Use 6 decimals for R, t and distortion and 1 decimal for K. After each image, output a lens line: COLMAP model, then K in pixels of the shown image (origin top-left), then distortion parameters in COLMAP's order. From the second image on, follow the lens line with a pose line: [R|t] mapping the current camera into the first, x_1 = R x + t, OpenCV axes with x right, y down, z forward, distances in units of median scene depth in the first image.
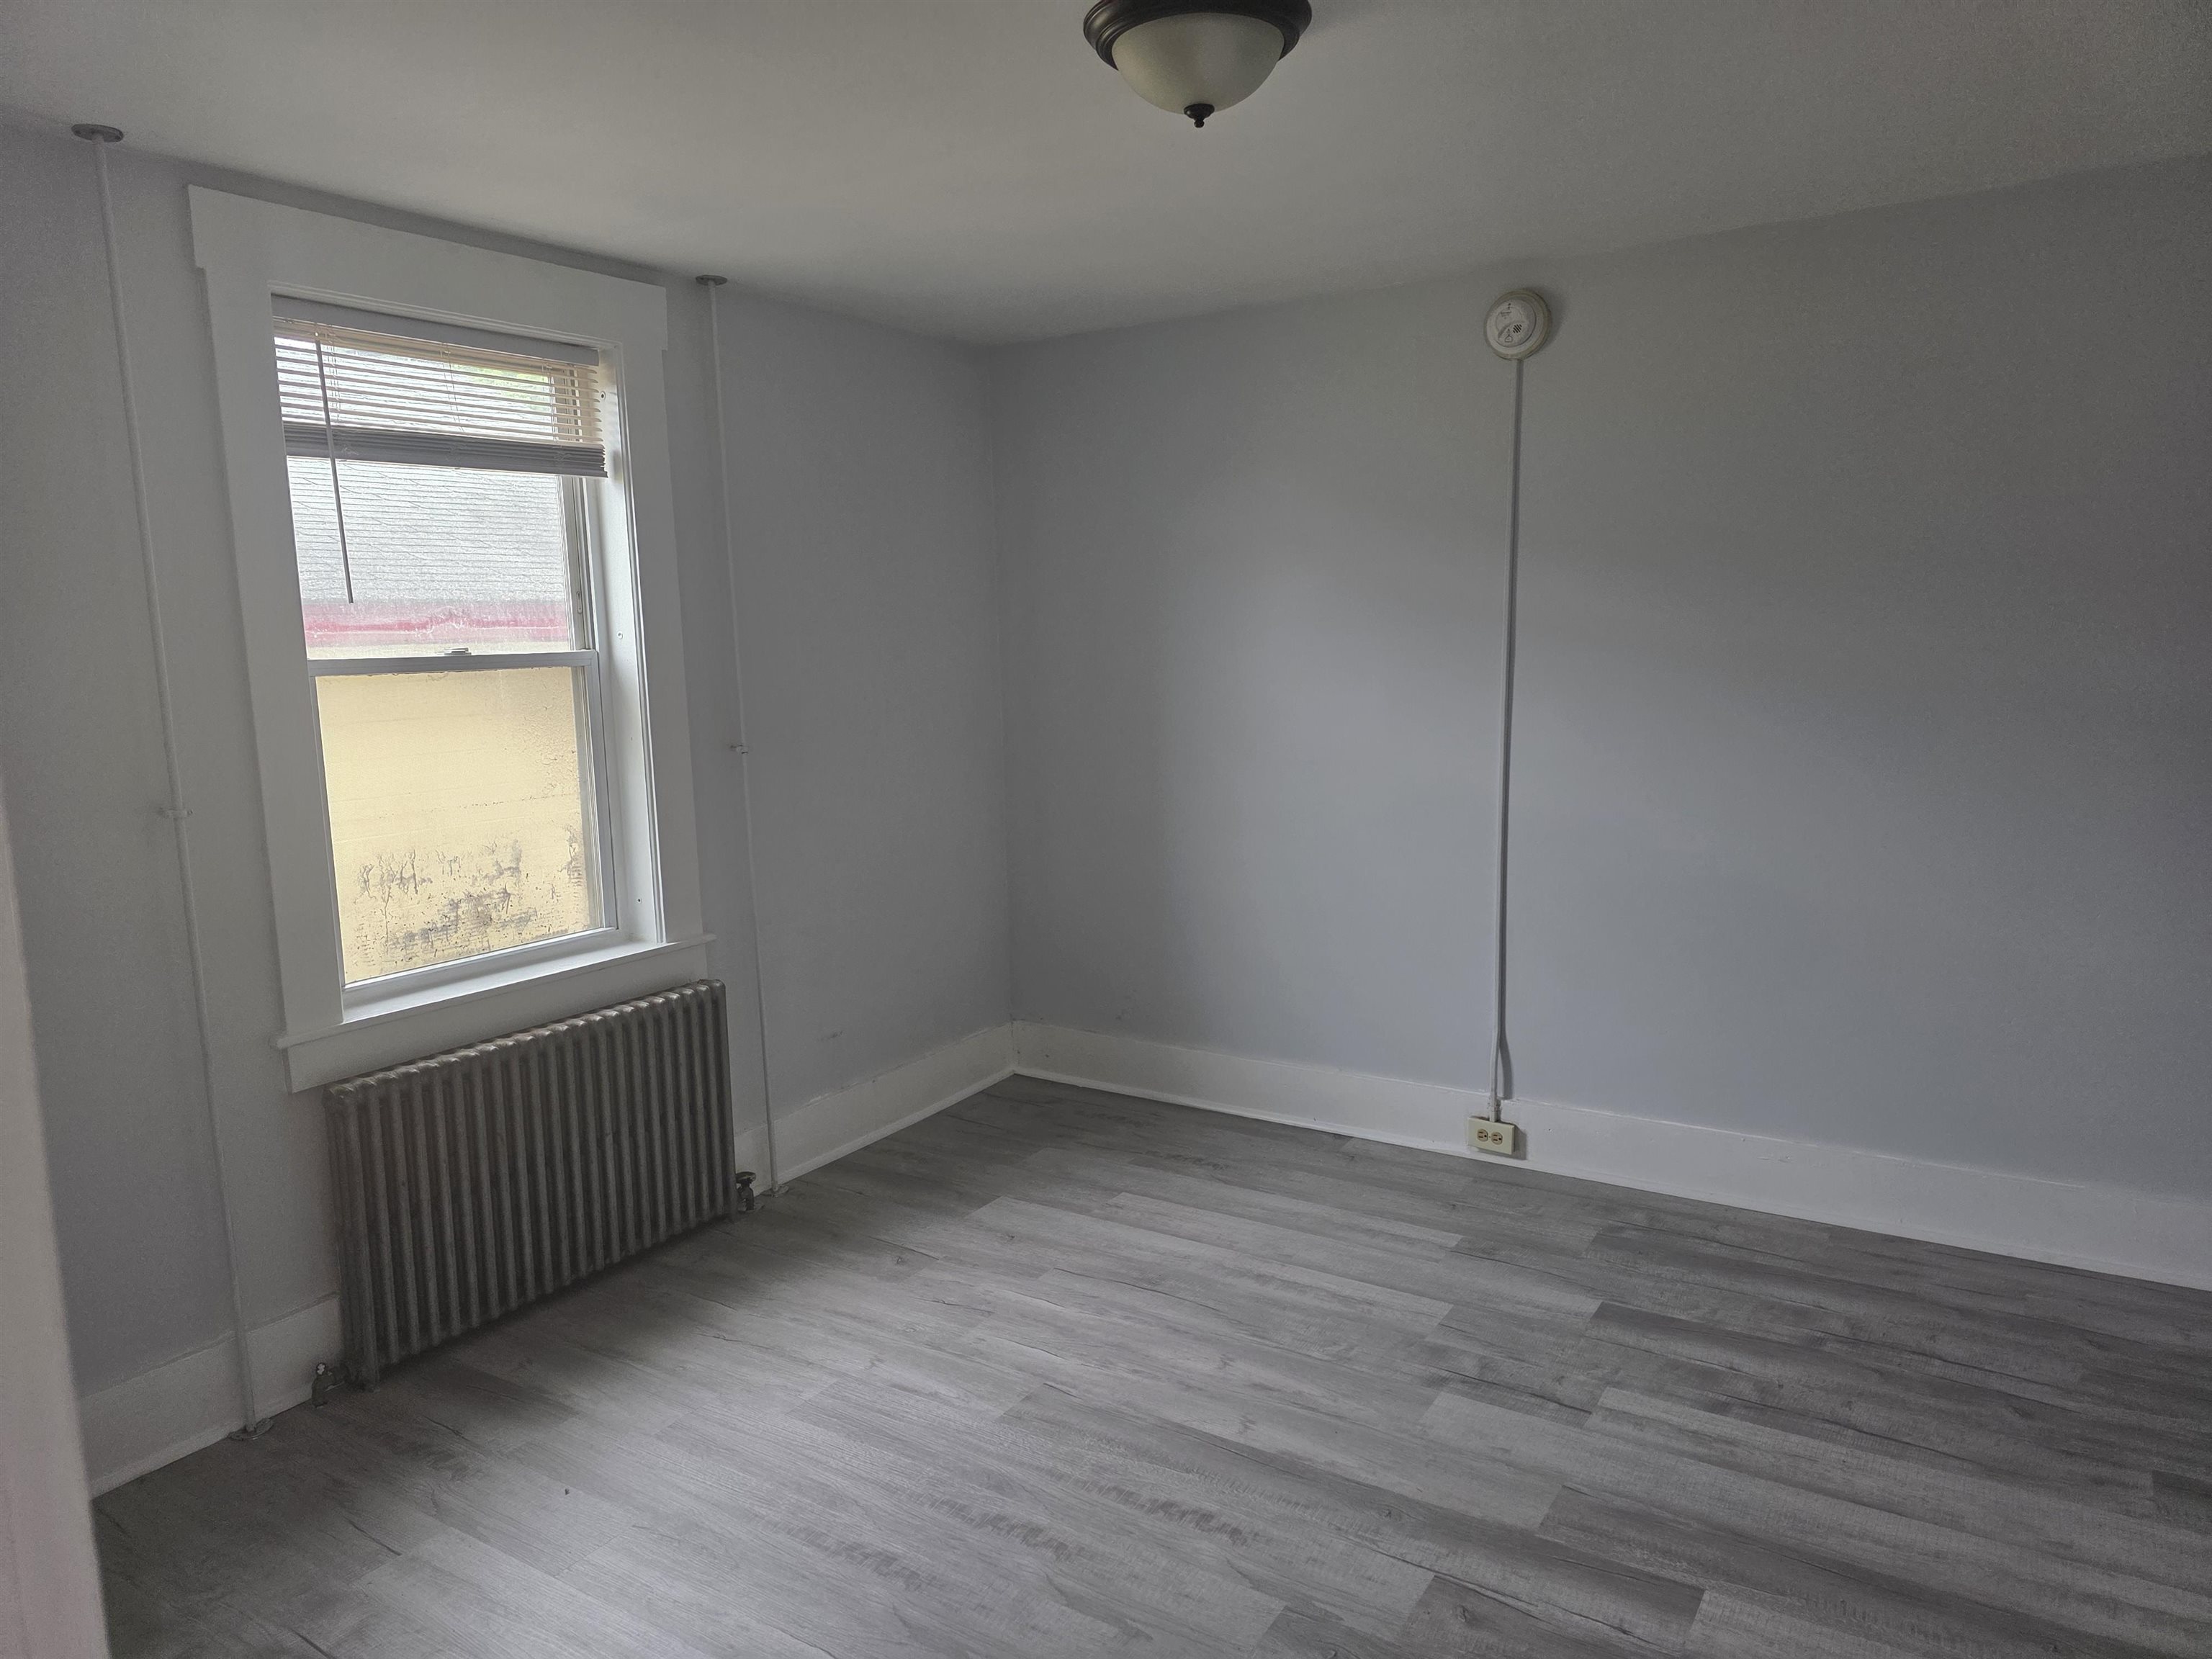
lens RADIAL K [[1483.7, 0, 1106.0], [0, 1483.7, 829.5], [0, 0, 1]] dist [0.060974, -0.060452]
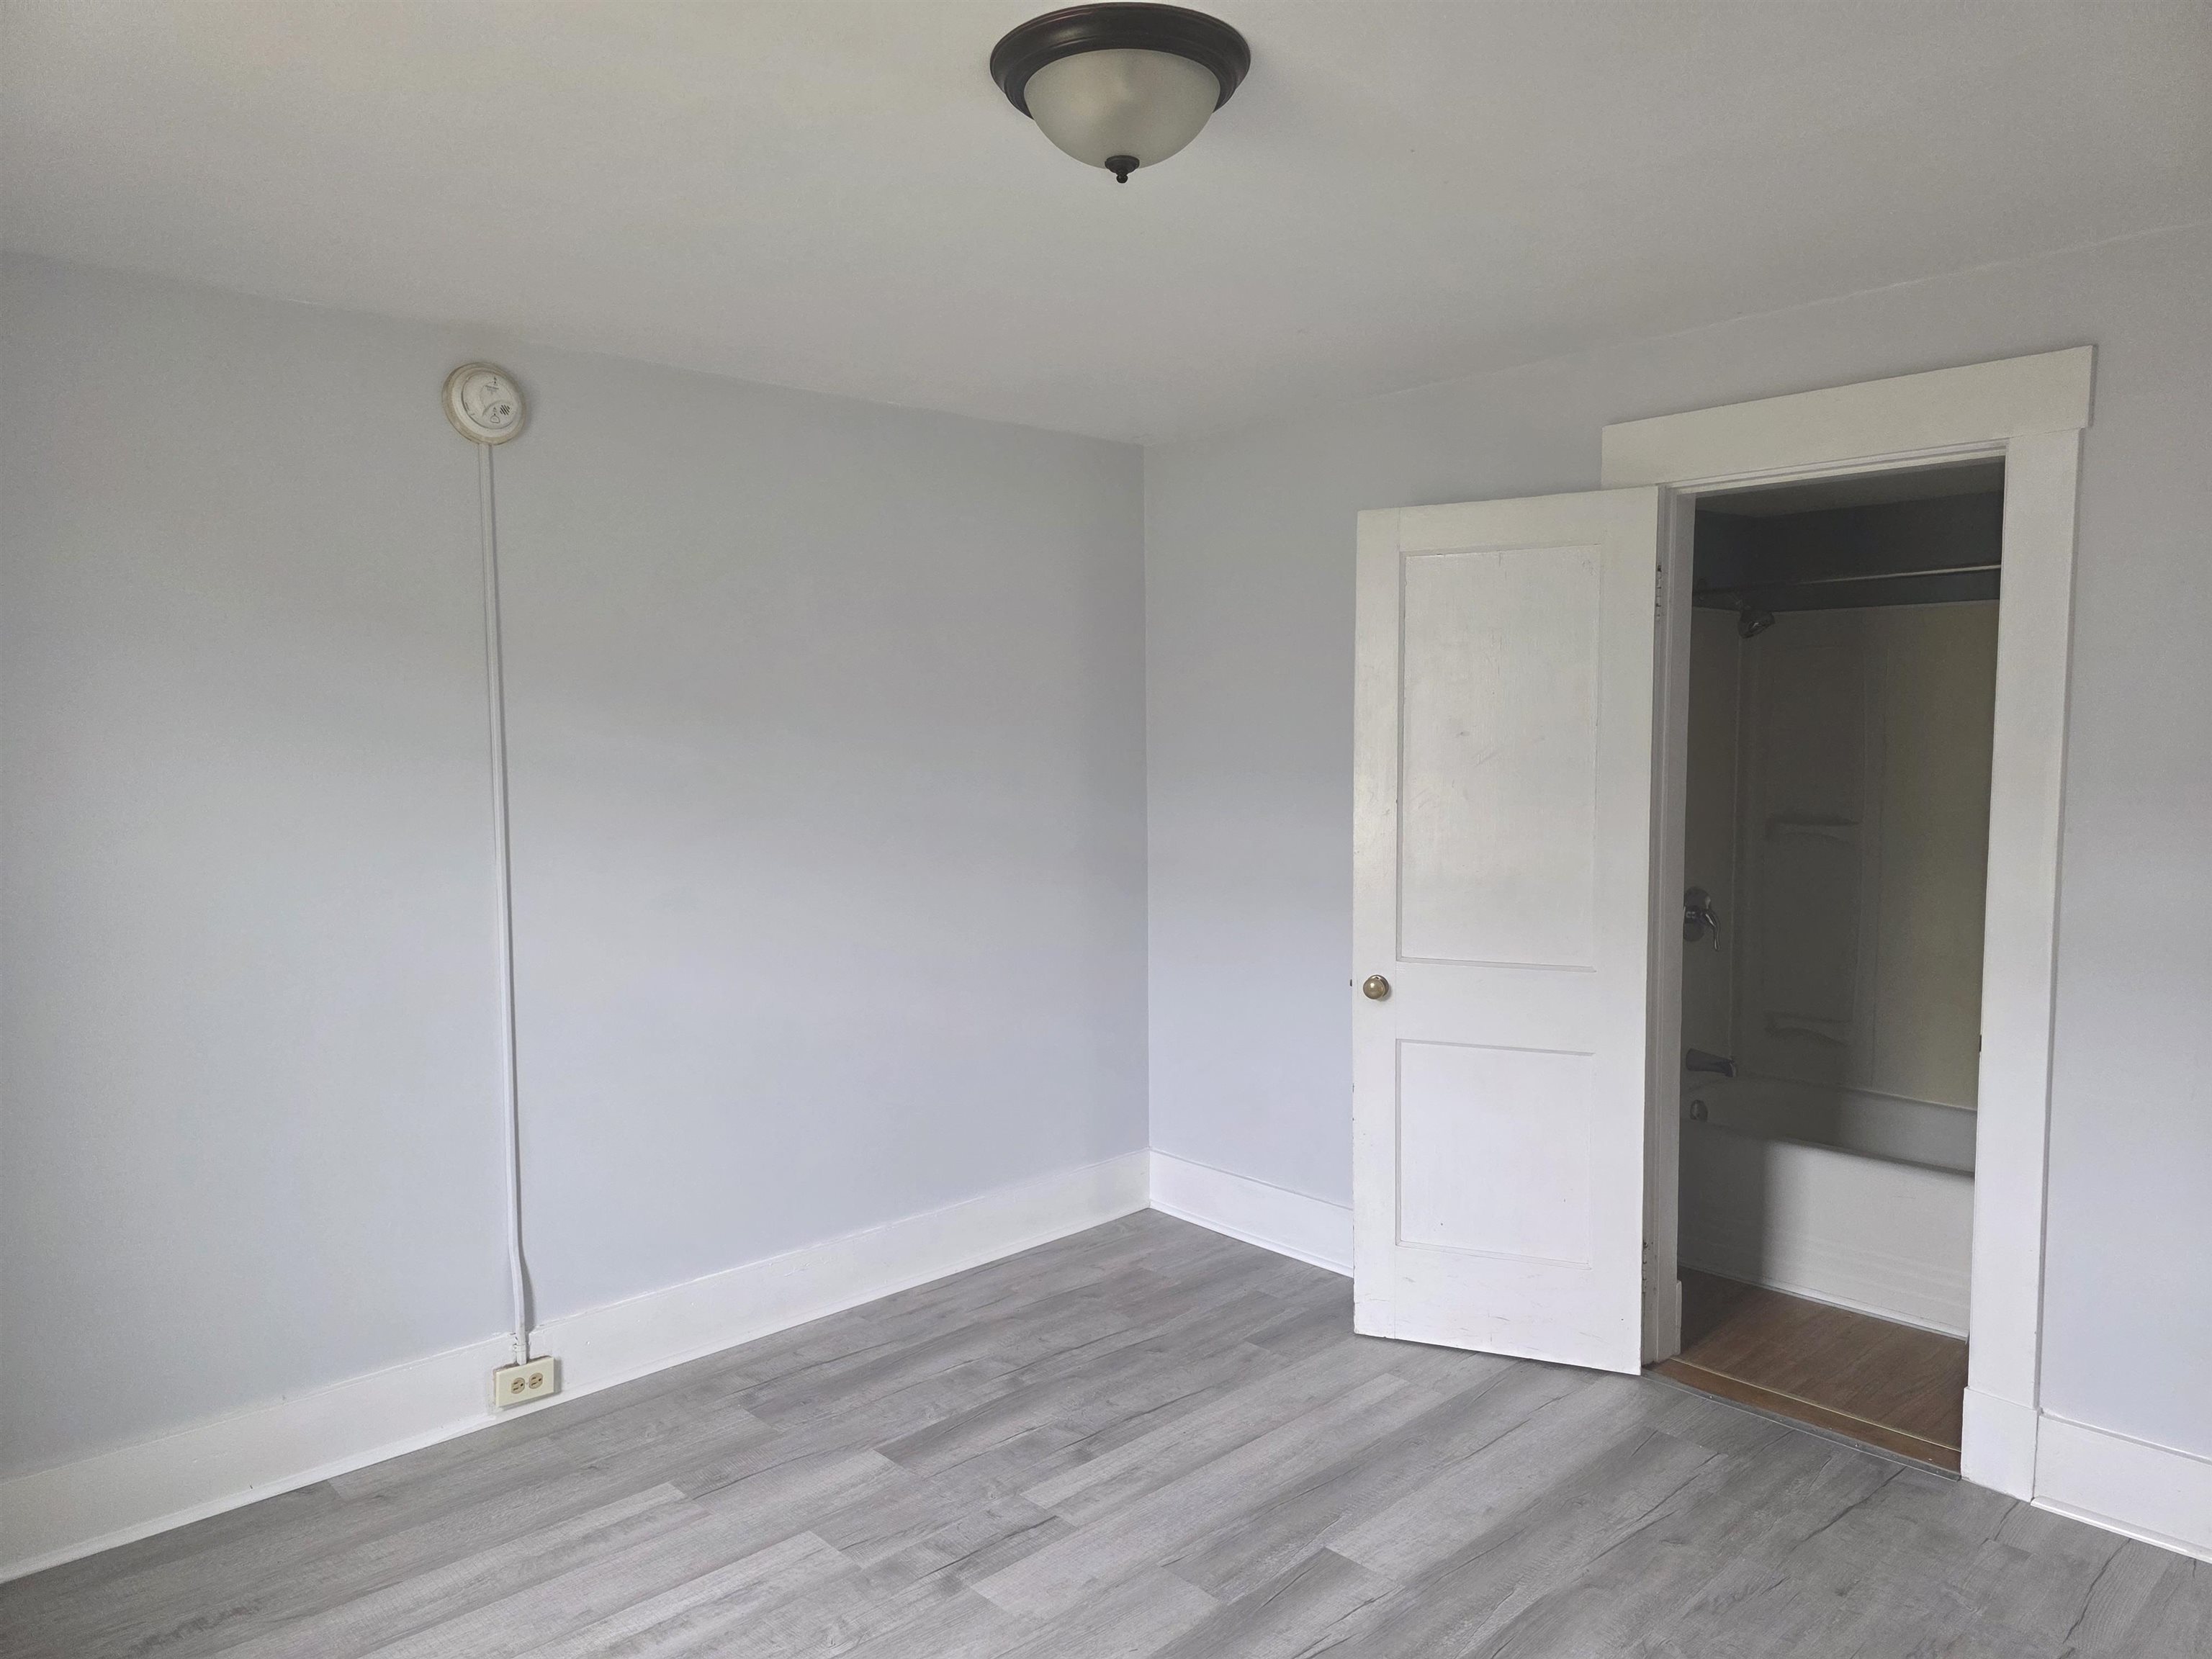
lens RADIAL K [[1483.7, 0, 1106.0], [0, 1483.7, 829.5], [0, 0, 1]] dist [0.060974, -0.060452]
pose [[0.241285, -0.038132, 0.969705, -0.554593], [0.142664, 0.989765, 0.003423, -0.061002], [-0.959911, 0.137516, 0.244256, 0.574990]]
